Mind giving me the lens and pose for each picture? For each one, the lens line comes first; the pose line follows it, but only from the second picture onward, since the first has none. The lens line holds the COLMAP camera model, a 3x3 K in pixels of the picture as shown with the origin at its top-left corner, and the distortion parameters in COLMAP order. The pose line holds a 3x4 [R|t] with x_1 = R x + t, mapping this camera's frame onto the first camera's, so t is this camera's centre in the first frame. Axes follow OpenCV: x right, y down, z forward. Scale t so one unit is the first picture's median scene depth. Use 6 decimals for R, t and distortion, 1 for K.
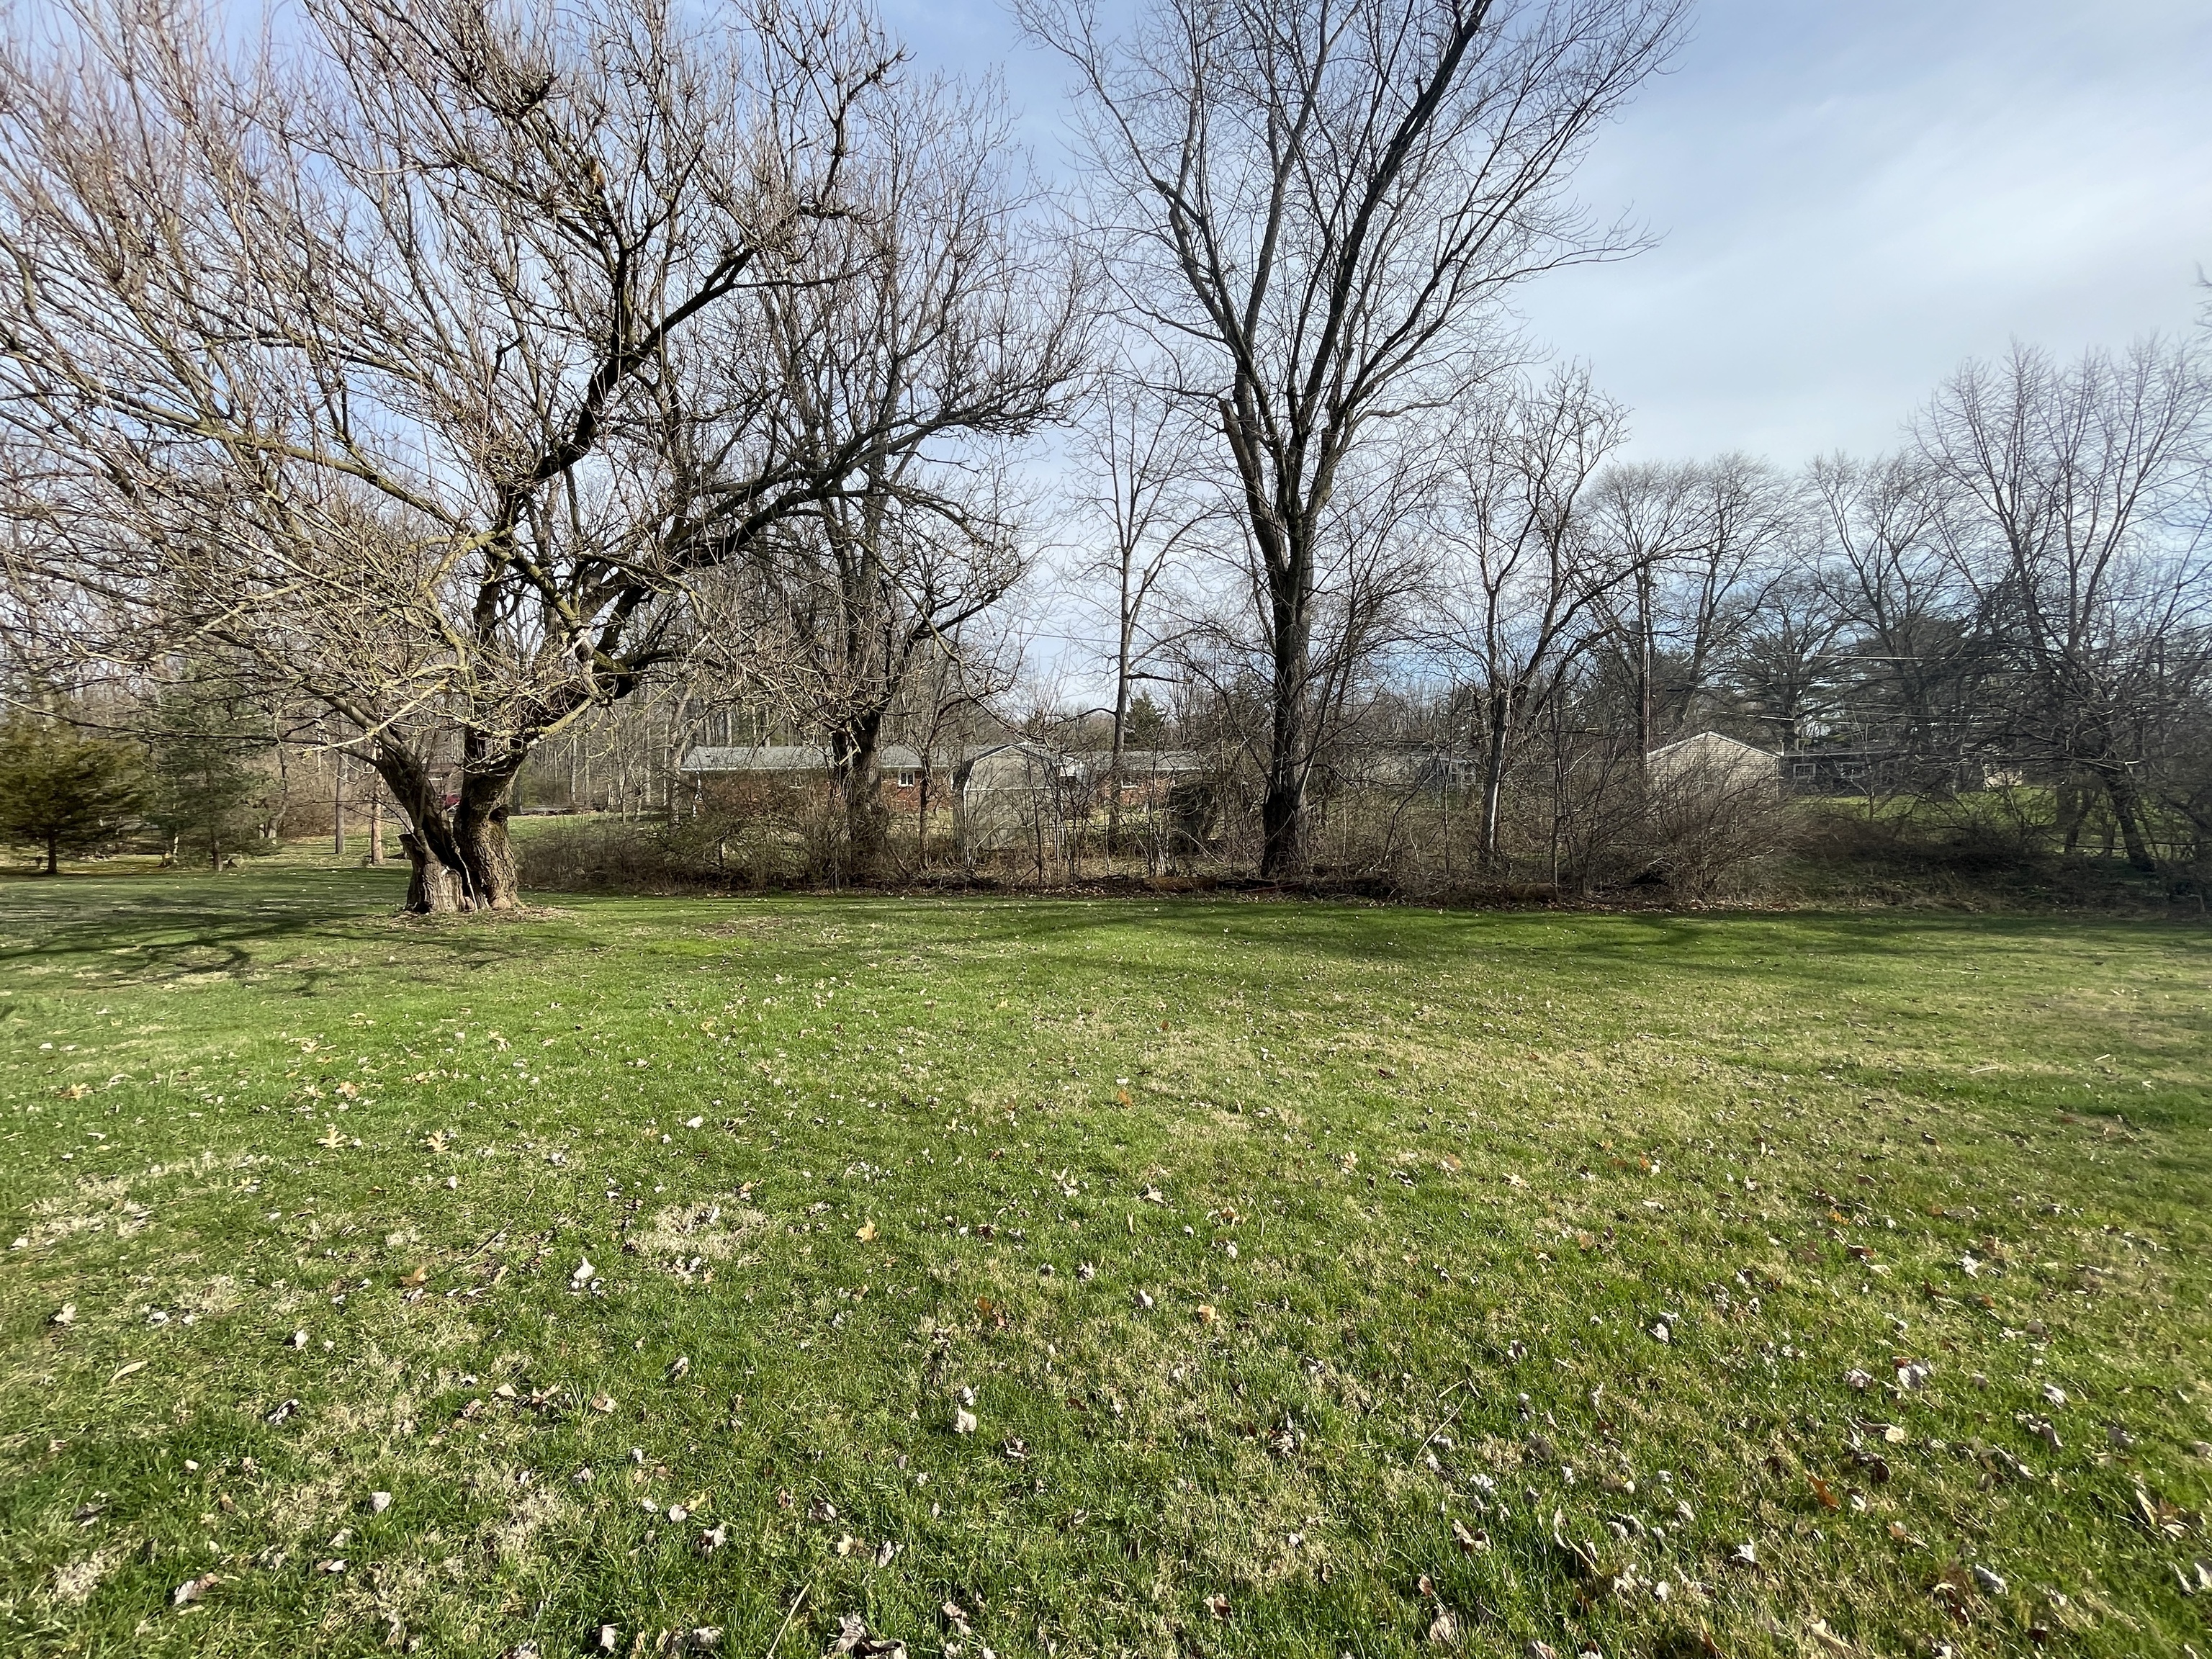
lens RADIAL K [[903.4, 0, 1101.5], [0, 903.4, 830.0], [0, 0, 1]] dist [-0.003714, 0.002703]
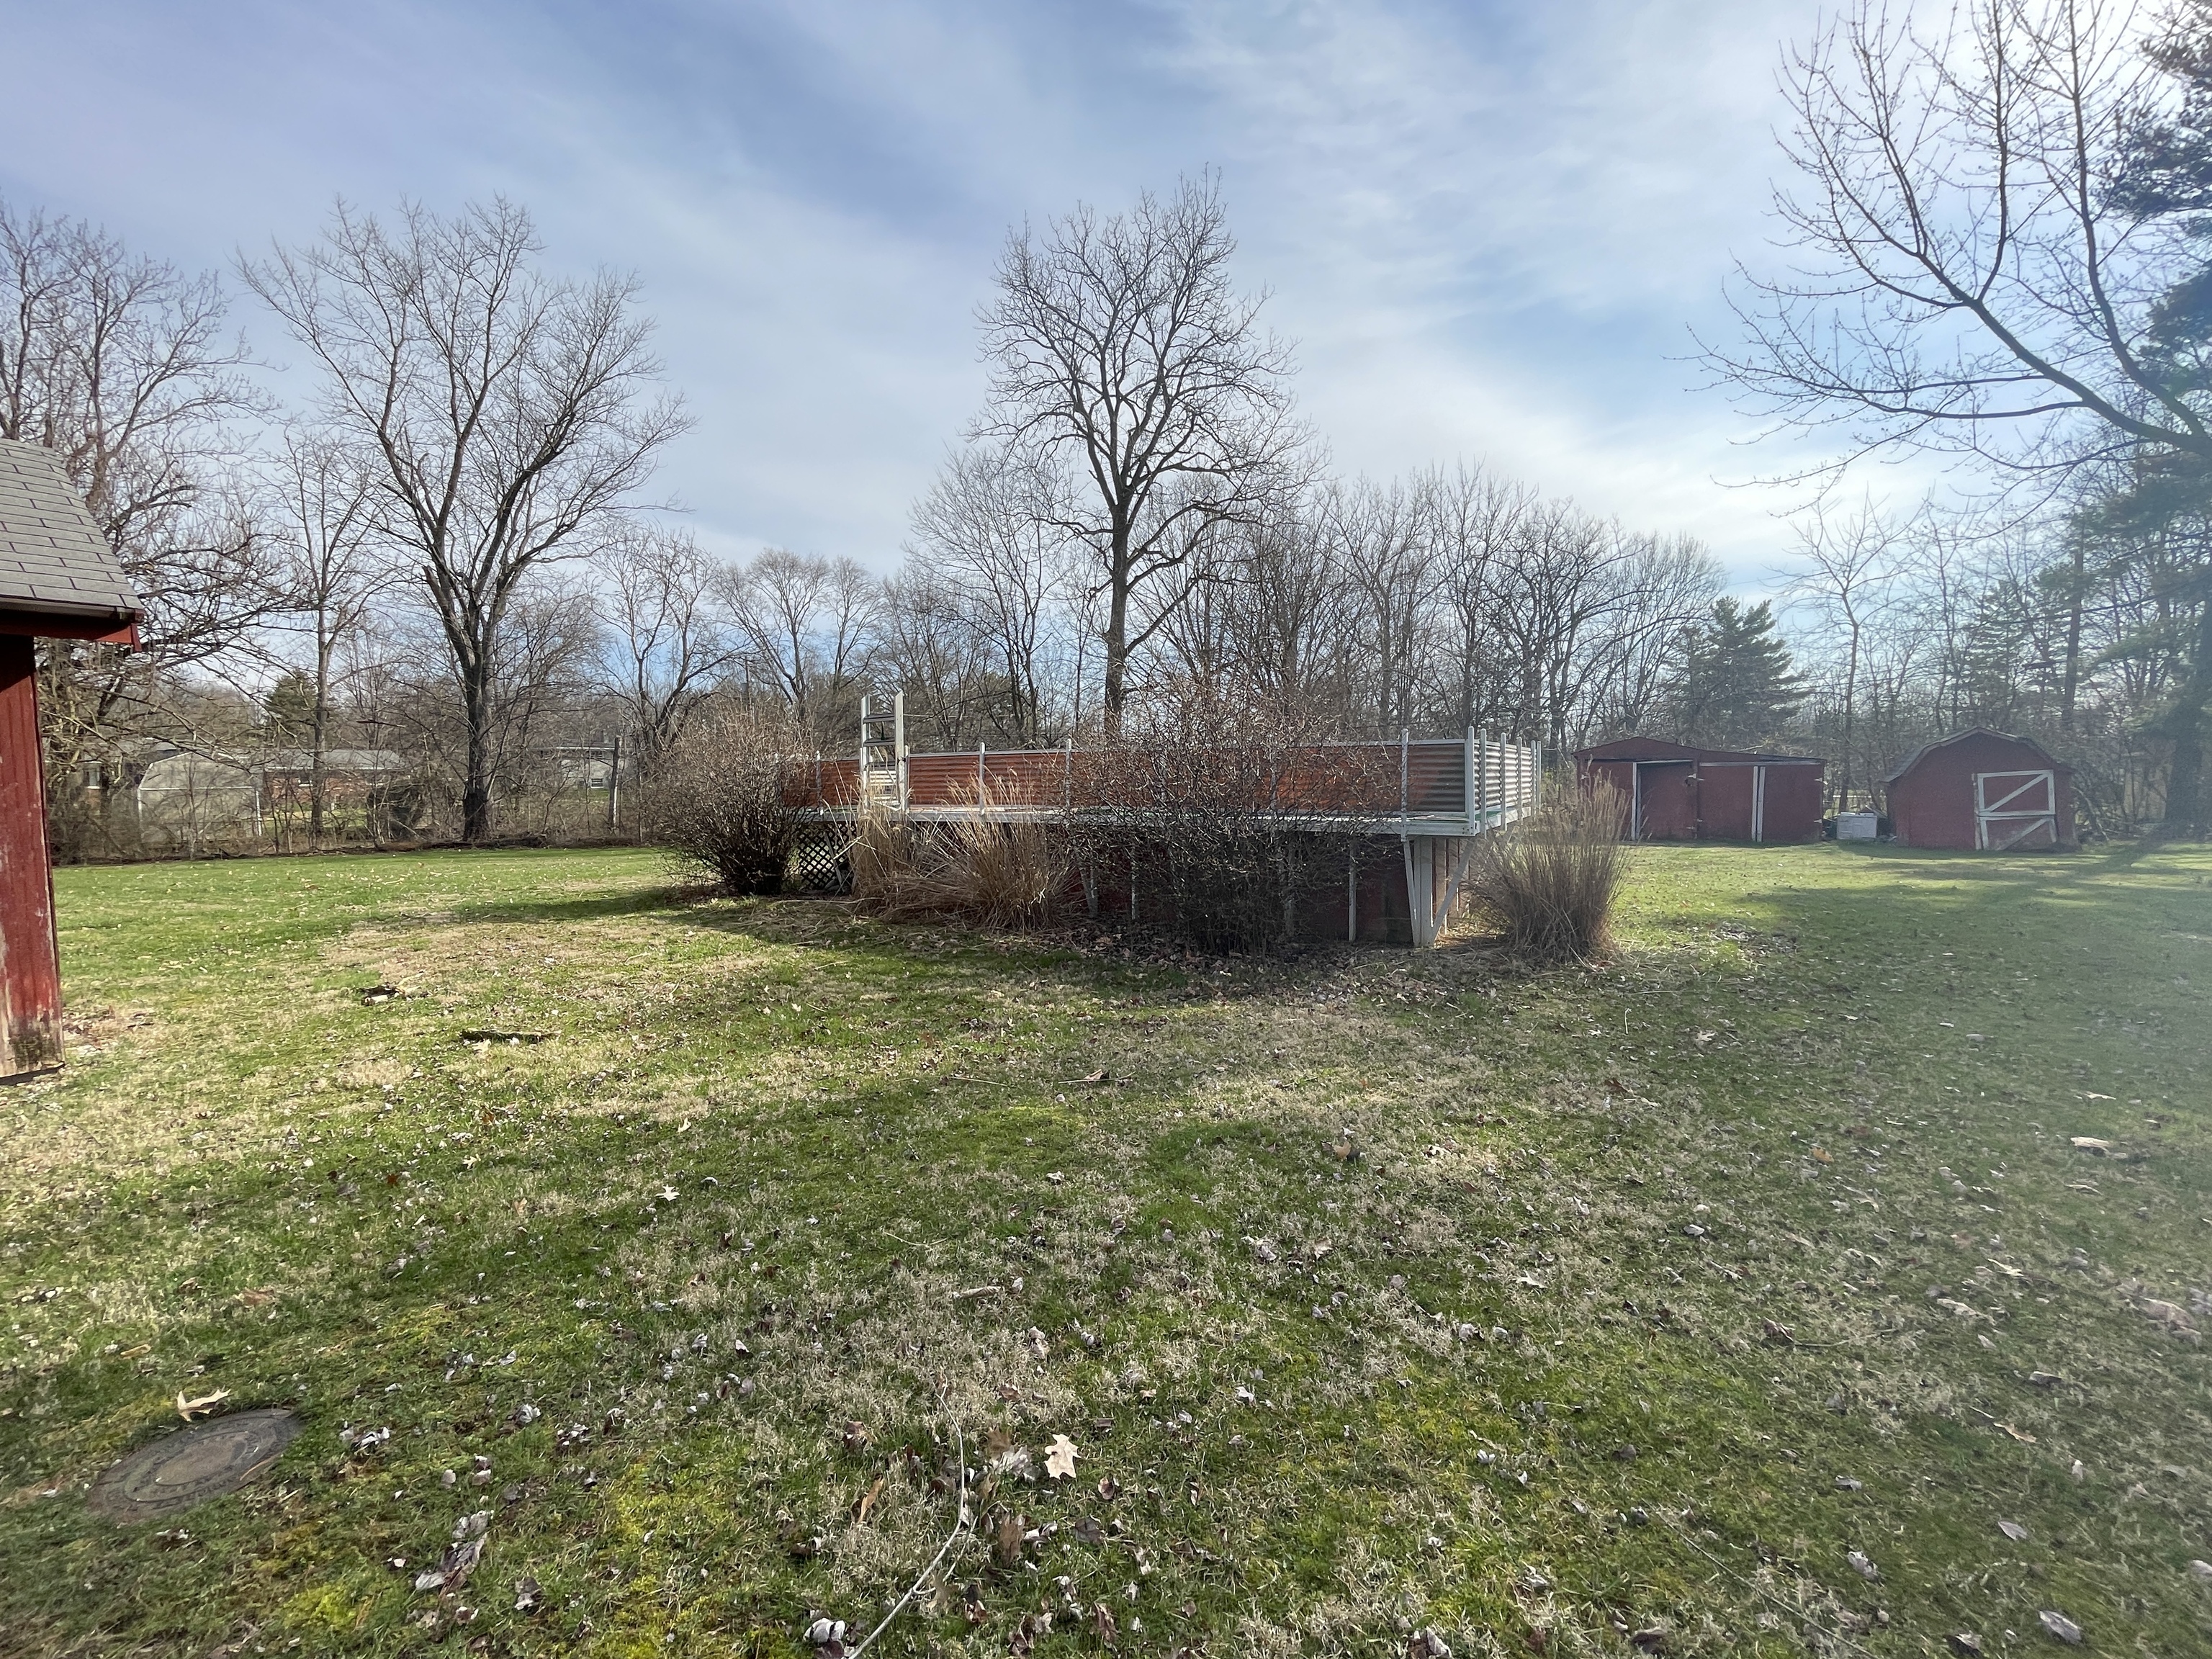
lens RADIAL K [[903.4, 0, 1101.5], [0, 903.4, 830.0], [0, 0, 1]] dist [-0.003714, 0.002703]
pose [[0.706782, -0.030401, 0.706777, -0.164265], [0.027783, 0.999498, 0.015210, 0.035352], [-0.706885, 0.008886, 0.707273, -0.995006]]
